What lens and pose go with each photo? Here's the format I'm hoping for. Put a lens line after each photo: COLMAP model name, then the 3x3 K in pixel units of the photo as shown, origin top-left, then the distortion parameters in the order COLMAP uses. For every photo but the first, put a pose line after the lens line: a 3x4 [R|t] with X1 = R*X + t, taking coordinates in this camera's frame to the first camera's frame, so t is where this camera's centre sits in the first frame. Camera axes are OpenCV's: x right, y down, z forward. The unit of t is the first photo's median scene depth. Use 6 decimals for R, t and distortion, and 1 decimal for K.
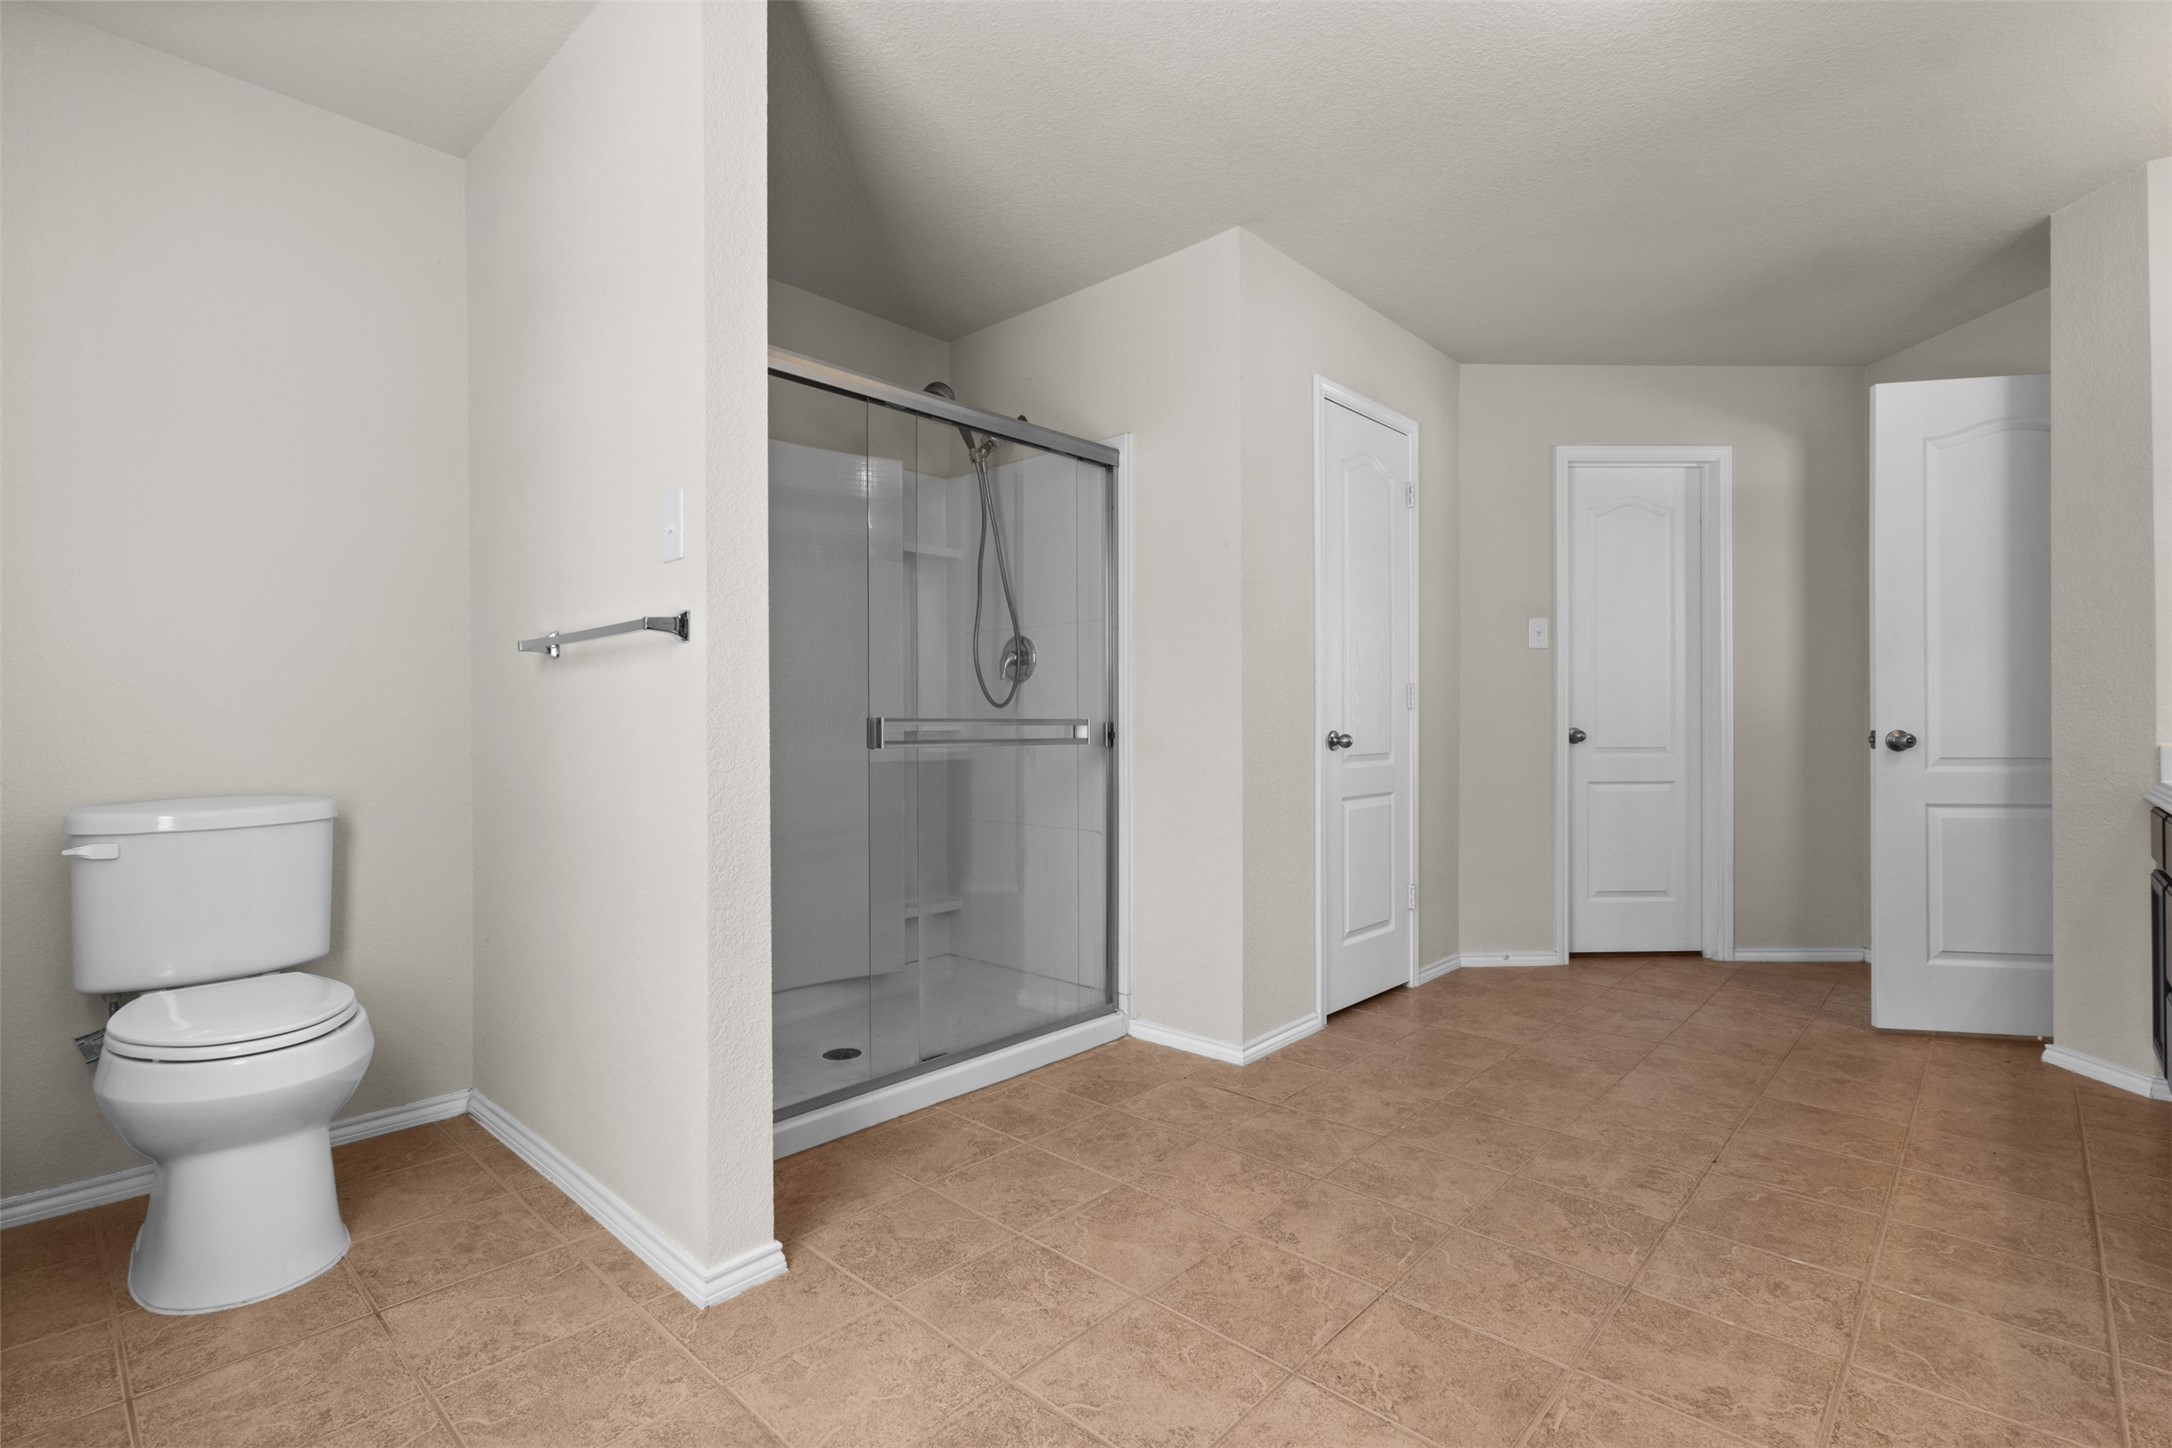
lens RADIAL K [[1001.0, 0, 1093.5], [0, 1001.0, 721.6], [0, 0, 1]] dist [0.005244, -0.000914]
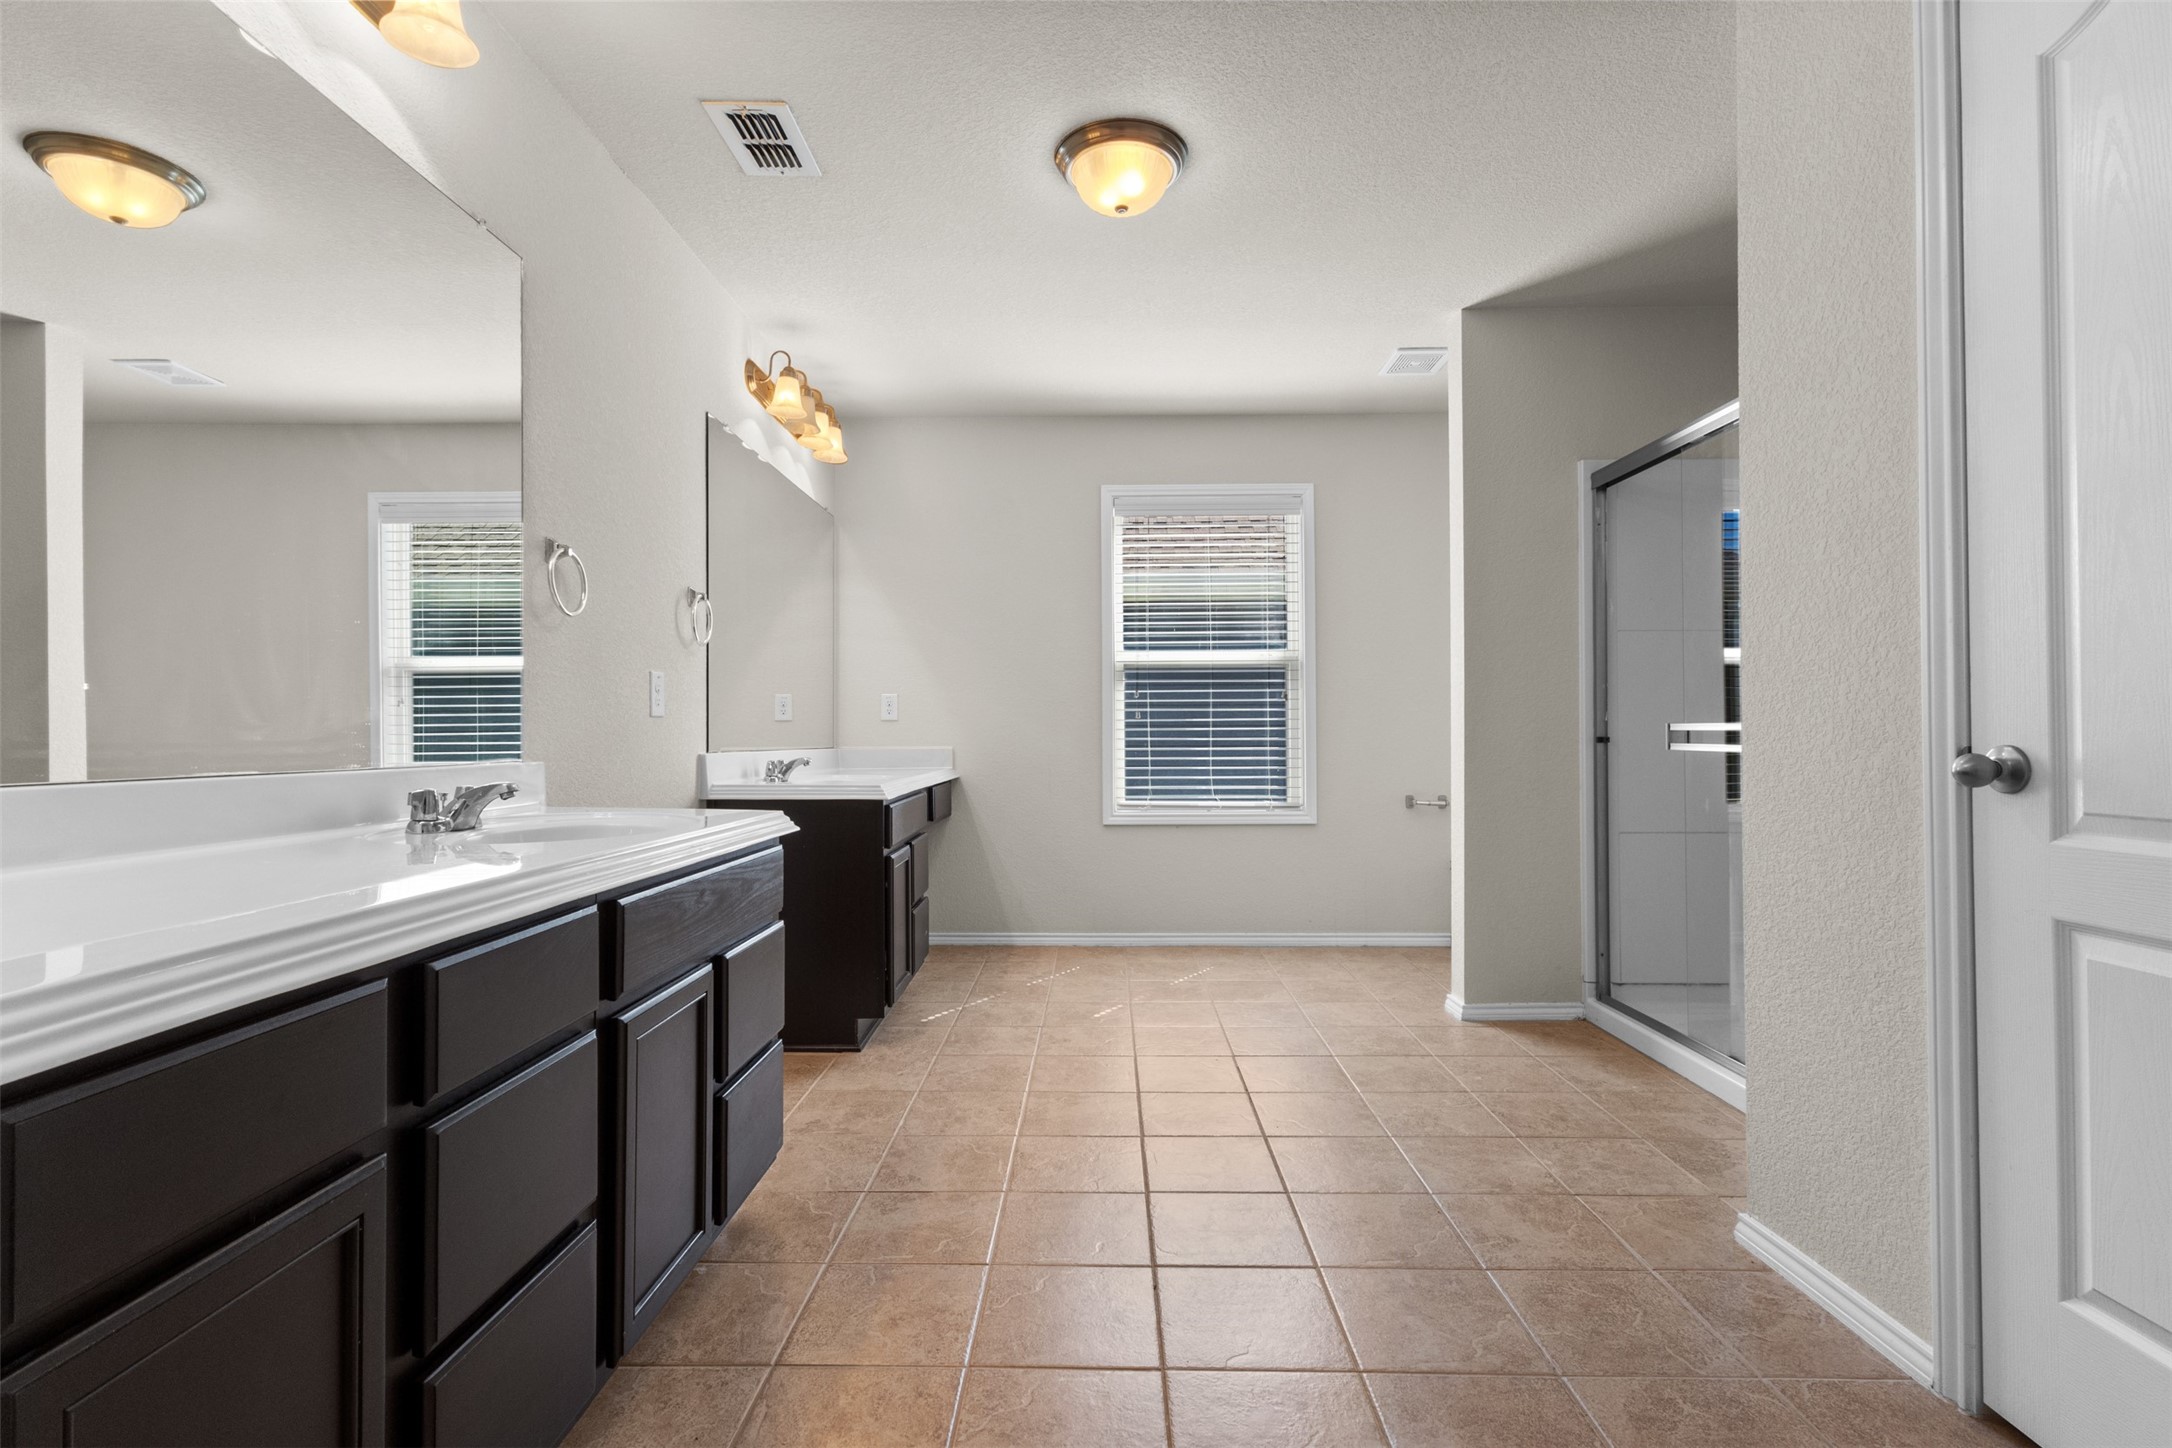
lens RADIAL K [[1001.0, 0, 1086.0], [0, 1001.0, 720.7], [0, 0, 1]] dist [0.005244, -0.000914]
pose [[-0.747453, -0.002481, -0.664310, 1.261109], [0.006630, 0.999915, -0.011194, -0.002396], [0.664281, -0.012771, -0.747373, 1.657393]]
